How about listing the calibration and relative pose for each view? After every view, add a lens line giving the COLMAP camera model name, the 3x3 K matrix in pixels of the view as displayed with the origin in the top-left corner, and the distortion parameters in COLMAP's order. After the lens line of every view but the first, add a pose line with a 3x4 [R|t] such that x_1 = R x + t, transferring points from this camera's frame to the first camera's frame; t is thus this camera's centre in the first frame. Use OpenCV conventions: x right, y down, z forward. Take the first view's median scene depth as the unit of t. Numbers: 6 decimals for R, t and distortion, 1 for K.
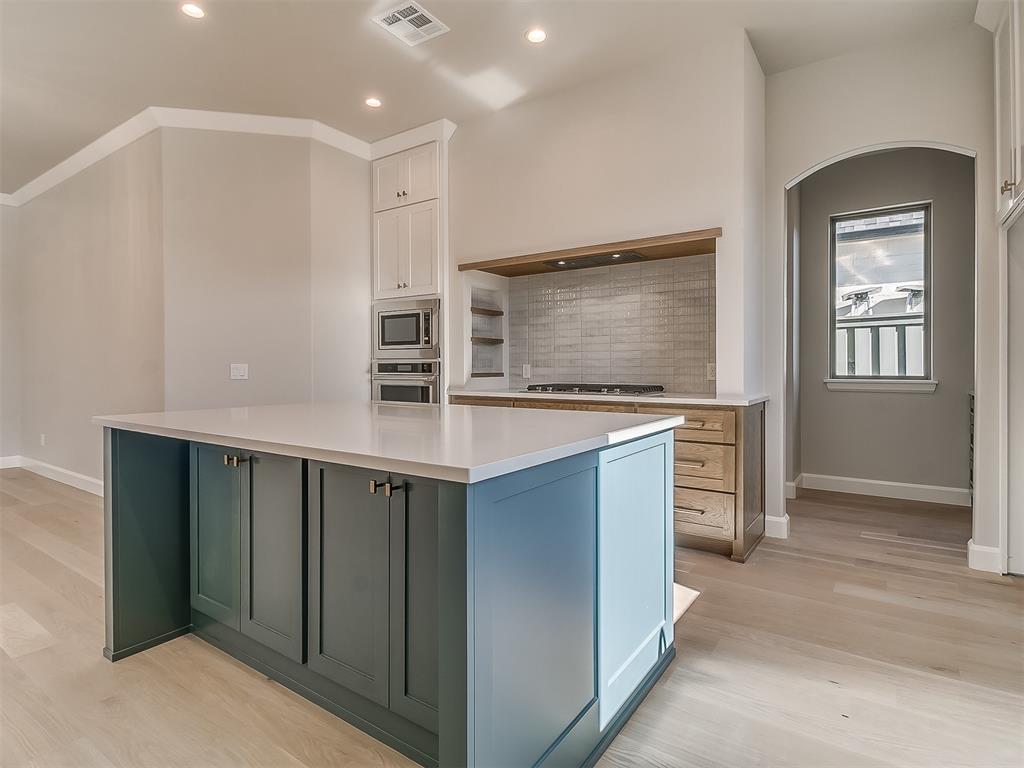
lens RADIAL K [[537.1, 0, 512.2], [0, 537.1, 376.9], [0, 0, 1]] dist [-0.002110, -0.001257]
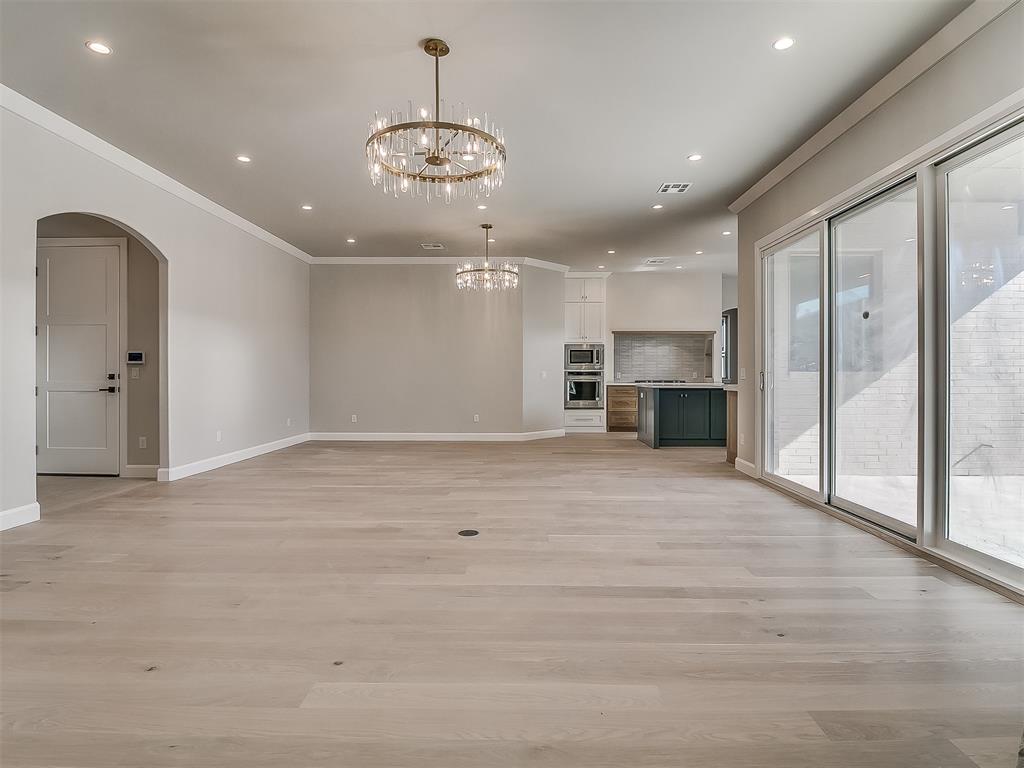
lens RADIAL K [[537.1, 0, 512.2], [0, 537.1, 376.9], [0, 0, 1]] dist [-0.002110, -0.001257]
pose [[0.831470, -0.000681, 0.555569, -1.791207], [0.006933, 0.999934, -0.009150, 0.016051], [-0.555527, 0.011460, 0.831420, -0.746746]]
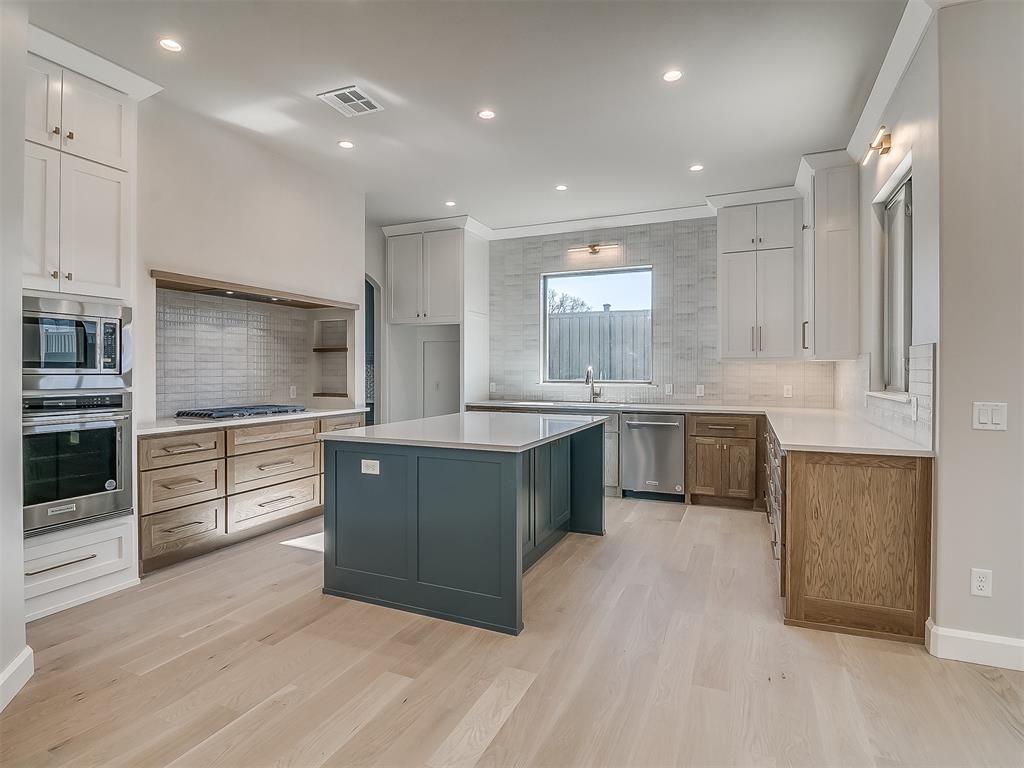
lens RADIAL K [[549.3, 0, 506.6], [0, 549.3, 377.5], [0, 0, 1]] dist [-0.014697, -0.001367]
pose [[-0.177645, -0.011074, 0.984032, -0.974449], [0.010589, 0.999857, 0.013163, -0.053378], [-0.984038, 0.012758, -0.177503, 0.620712]]
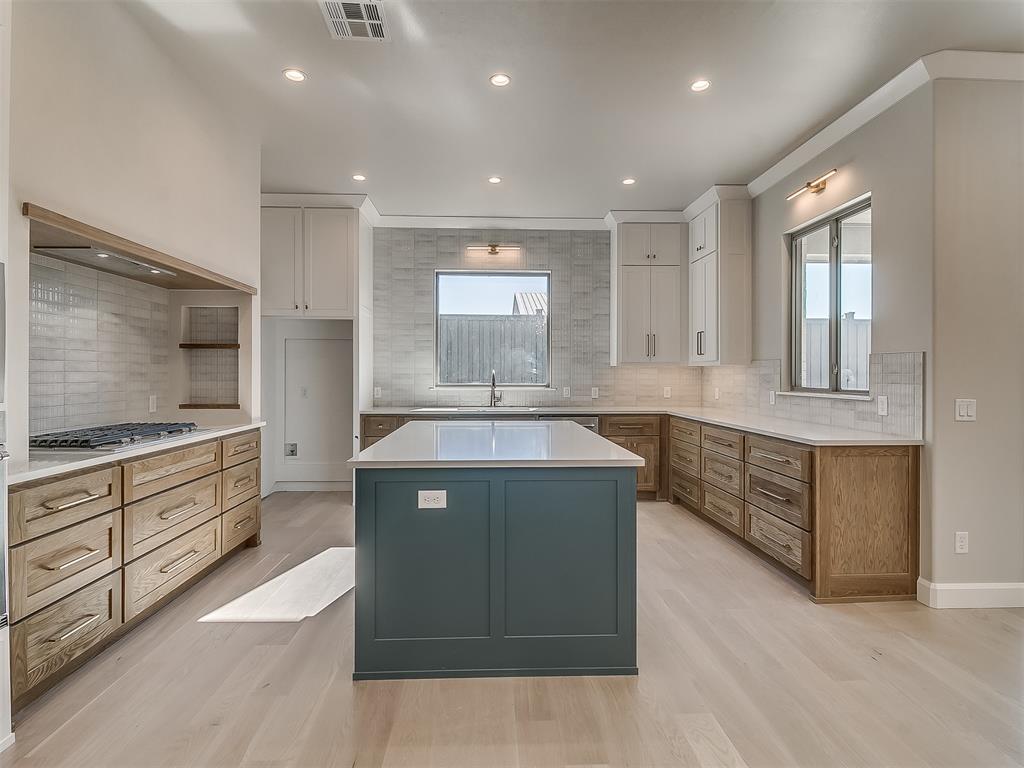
lens RADIAL K [[537.1, 0, 512.2], [0, 537.1, 376.9], [0, 0, 1]] dist [-0.002110, -0.001257]
pose [[-0.599656, -0.003310, 0.800251, -0.716010], [0.008484, 0.999909, 0.010494, -0.056849], [-0.800213, 0.013082, -0.599573, 0.929563]]
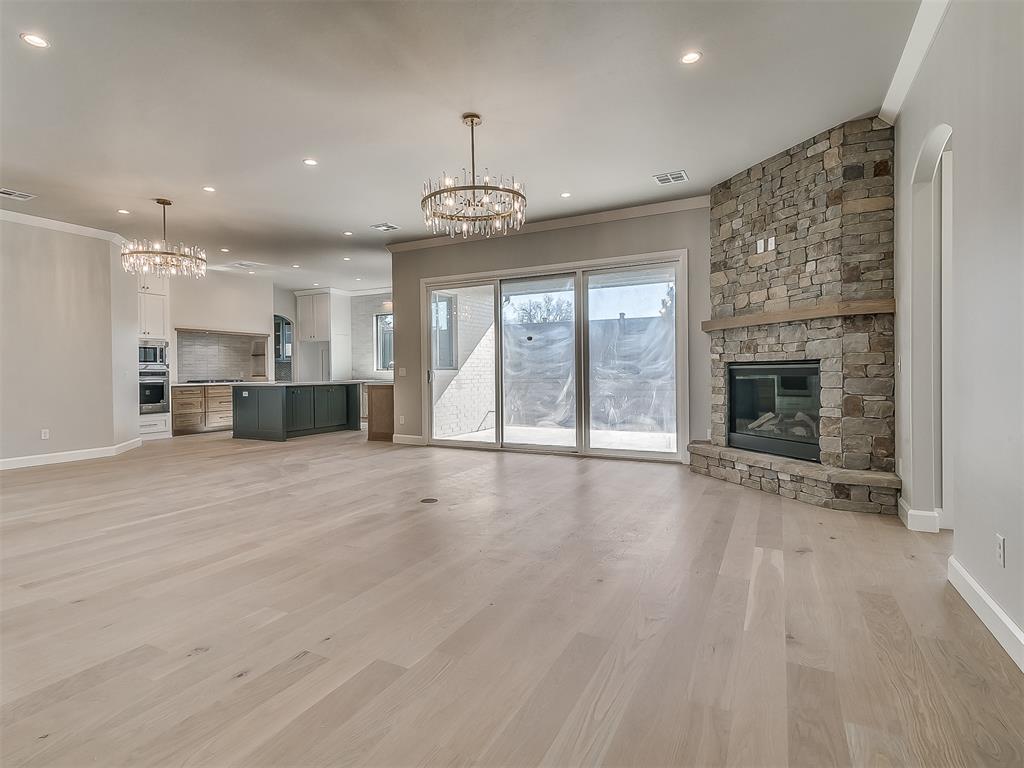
lens RADIAL K [[531.2, 0, 484.4], [0, 531.2, 380.5], [0, 0, 1]] dist [0.001856, 0.000165]
pose [[-0.092496, -0.012350, 0.995637, -2.396744], [0.024969, 0.999580, 0.014719, 0.010809], [-0.995400, 0.026221, -0.092148, -0.072452]]
